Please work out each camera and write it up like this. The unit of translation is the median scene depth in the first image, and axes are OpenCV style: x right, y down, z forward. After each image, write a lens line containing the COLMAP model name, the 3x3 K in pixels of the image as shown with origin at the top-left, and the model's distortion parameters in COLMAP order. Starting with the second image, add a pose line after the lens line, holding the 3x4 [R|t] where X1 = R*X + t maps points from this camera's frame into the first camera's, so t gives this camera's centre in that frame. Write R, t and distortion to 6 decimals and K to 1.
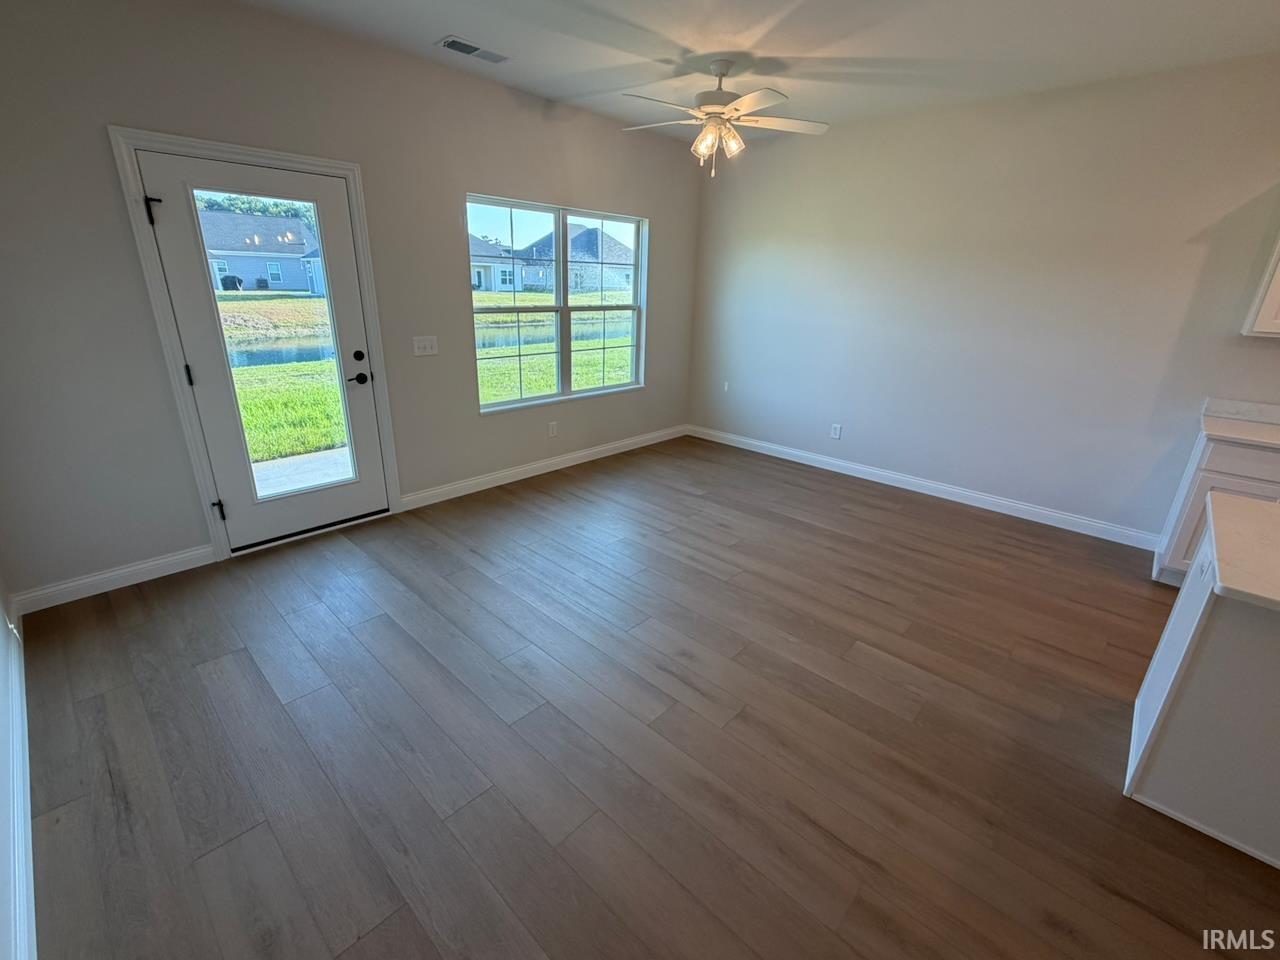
lens RADIAL K [[557.0, 0, 640.0], [0, 557.0, 480.0], [0, 0, 1]] dist [0.004088, 0.000248]
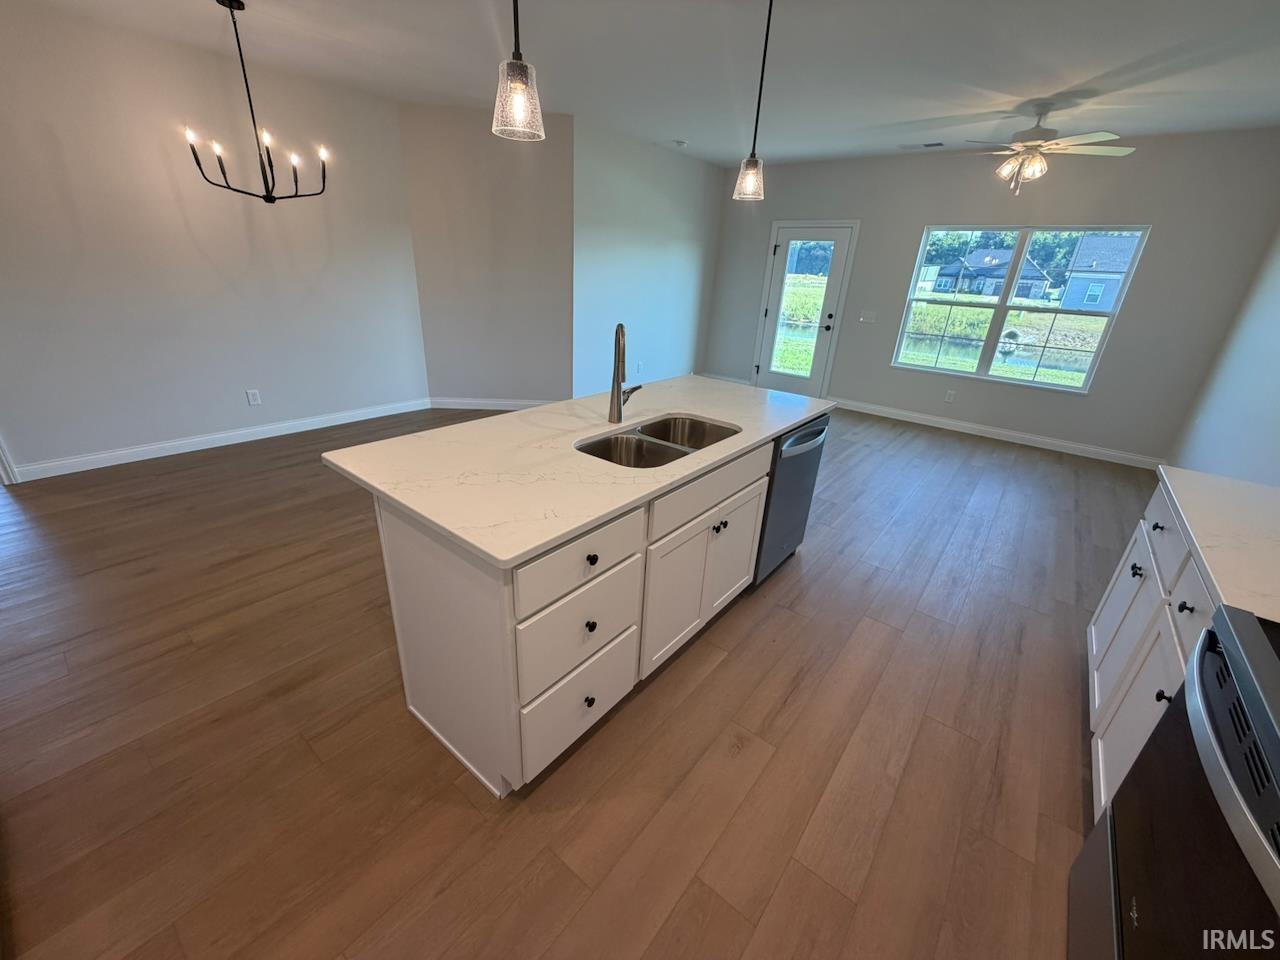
lens RADIAL K [[511.1, 0, 633.8], [0, 511.1, 477.6], [0, 0, 1]] dist [-0.000484, -0.000163]
pose [[0.075395, 0.359162, -0.930225, 1.320522], [-0.380337, 0.872713, 0.306130, -0.011044], [0.921770, 0.330718, 0.202401, 0.169626]]
